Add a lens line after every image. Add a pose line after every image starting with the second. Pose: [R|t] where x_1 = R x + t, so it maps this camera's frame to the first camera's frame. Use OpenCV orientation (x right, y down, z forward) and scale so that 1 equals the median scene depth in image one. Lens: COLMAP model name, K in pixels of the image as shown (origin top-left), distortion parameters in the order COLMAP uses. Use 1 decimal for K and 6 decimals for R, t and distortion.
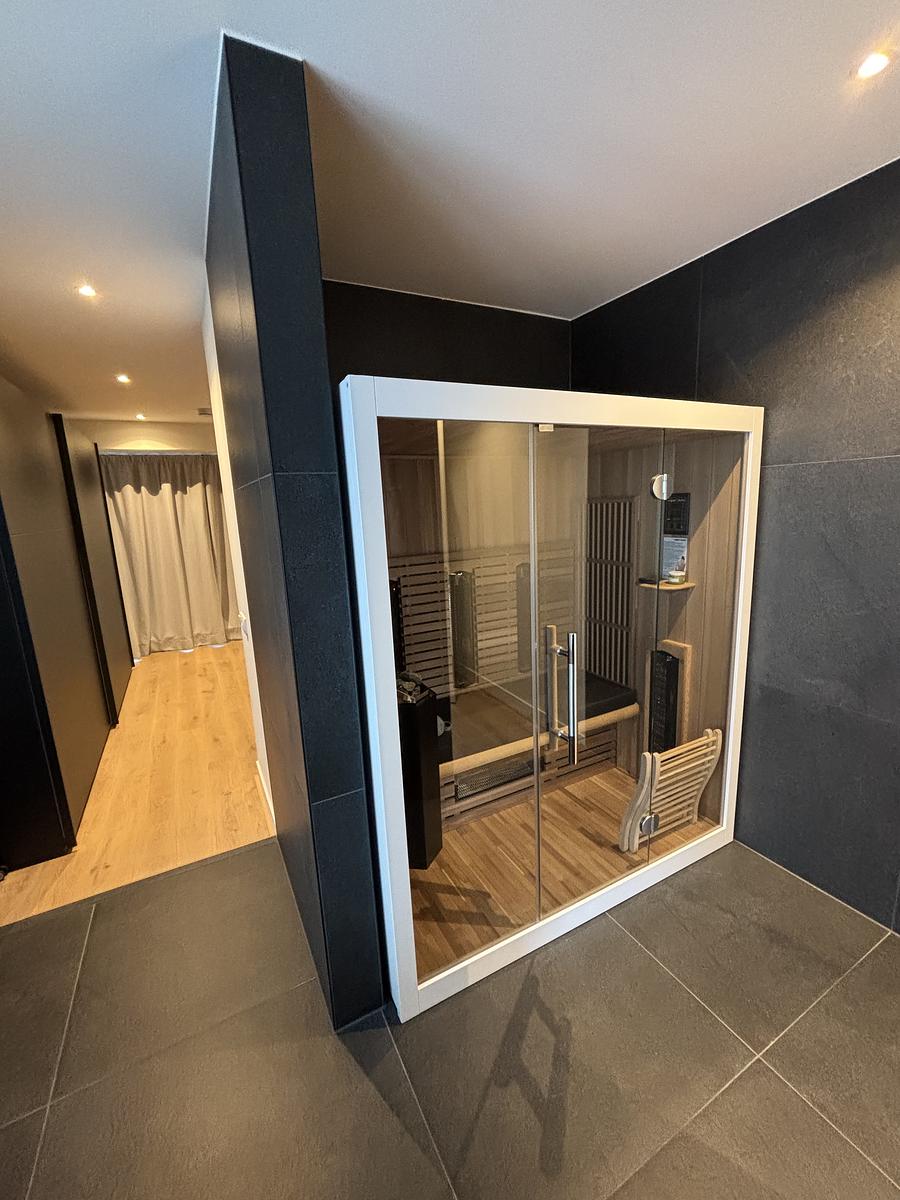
lens RADIAL K [[489.9, 0, 449.5], [0, 489.9, 597.1], [0, 0, 1]] dist [-0.004113, 0.001842]
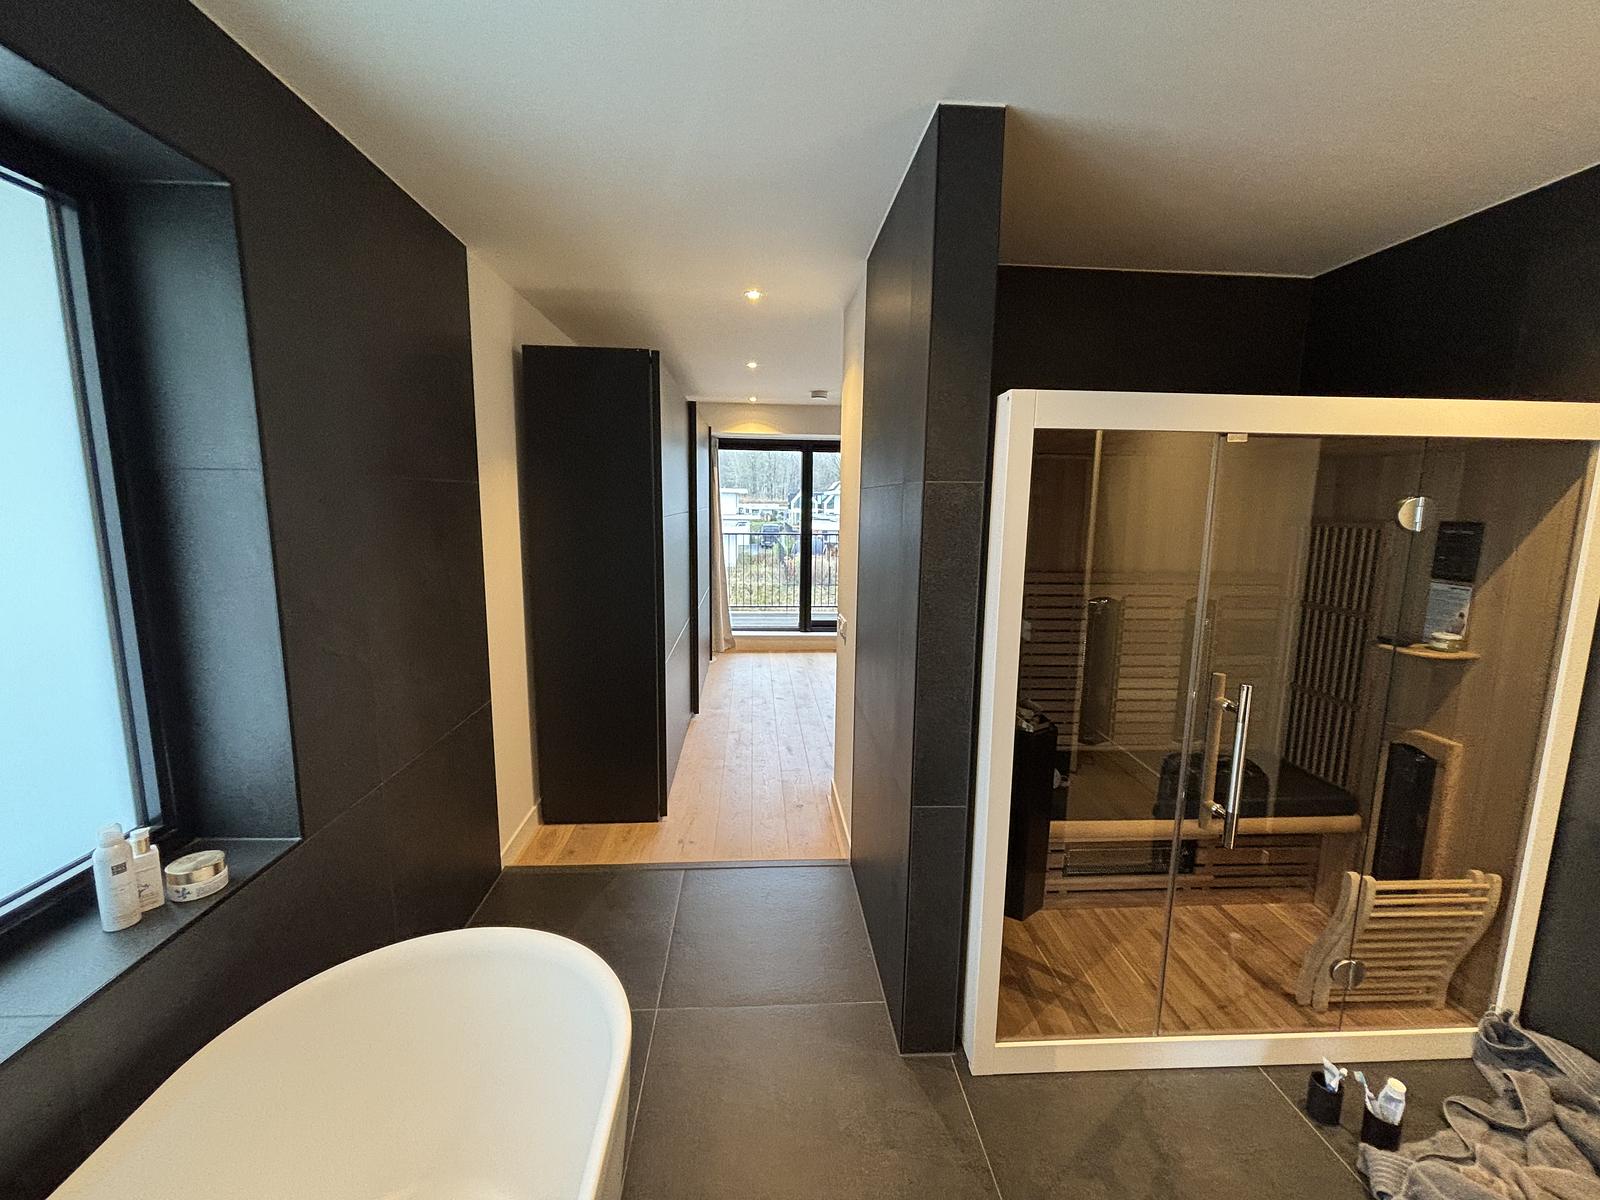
lens RADIAL K [[653.3, 0, 800.4], [0, 653.3, 598.4], [0, 0, 1]] dist [-0.004113, 0.001842]
pose [[0.909003, 0.117150, -0.399986, -0.004311], [-0.130529, 0.991425, -0.006265, 0.024200], [0.395822, 0.057904, 0.916500, -0.212909]]
